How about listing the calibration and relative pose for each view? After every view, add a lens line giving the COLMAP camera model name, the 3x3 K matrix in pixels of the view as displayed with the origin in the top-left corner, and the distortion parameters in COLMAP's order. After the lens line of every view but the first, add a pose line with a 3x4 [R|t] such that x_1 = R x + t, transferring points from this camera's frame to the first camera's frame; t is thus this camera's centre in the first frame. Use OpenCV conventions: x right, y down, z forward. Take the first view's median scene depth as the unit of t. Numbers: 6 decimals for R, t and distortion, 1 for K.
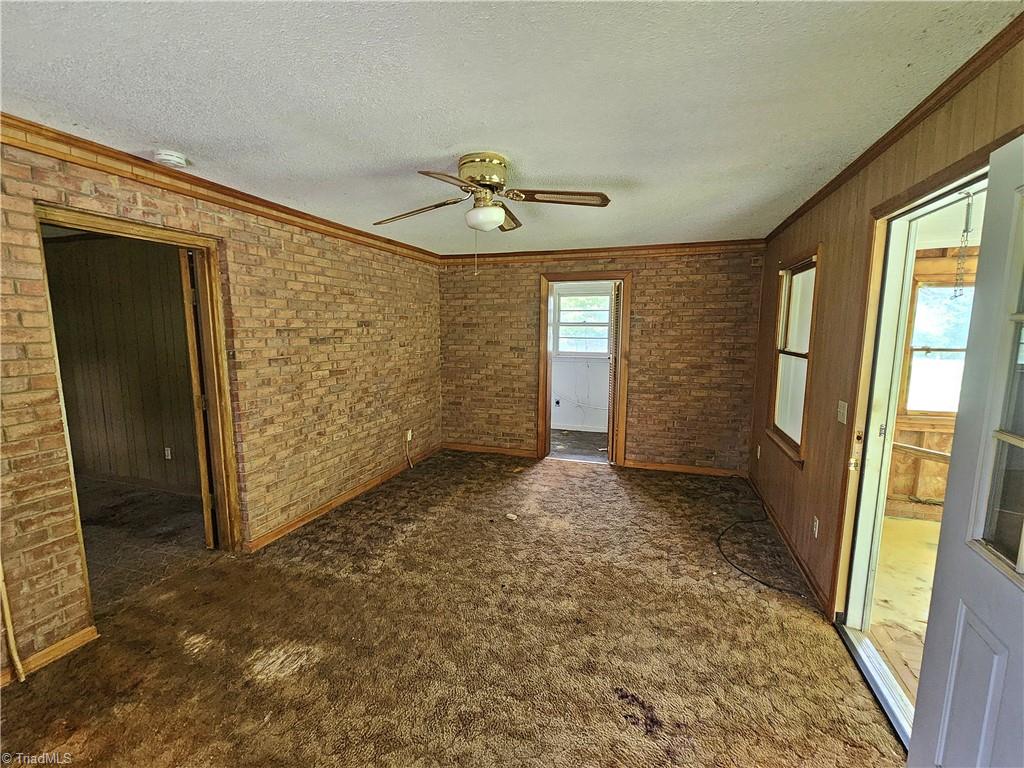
lens RADIAL K [[441.3, 0, 505.9], [0, 441.3, 385.8], [0, 0, 1]] dist [-0.005393, 0.000314]
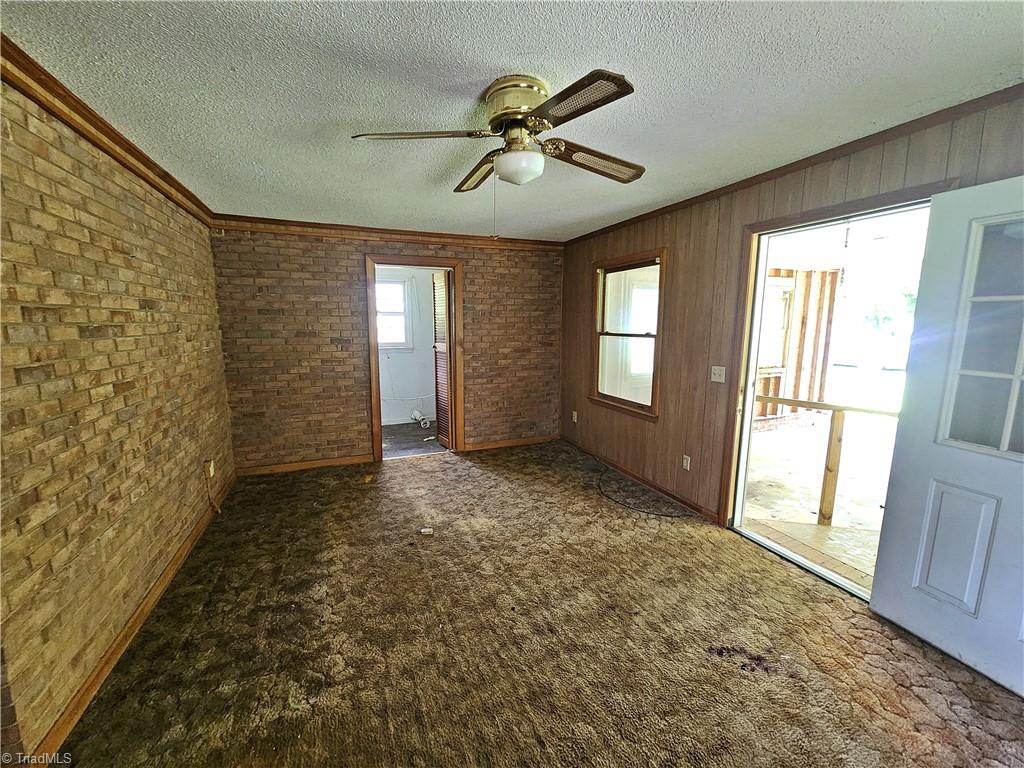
lens RADIAL K [[410.8, 0, 501.0], [0, 410.8, 385.2], [0, 0, 1]] dist [-0.000487, 0.000538]
pose [[0.769030, -0.099104, 0.631484, -0.318305], [0.084425, 0.995001, 0.053340, -0.017750], [-0.633613, 0.012293, 0.773552, 0.250658]]
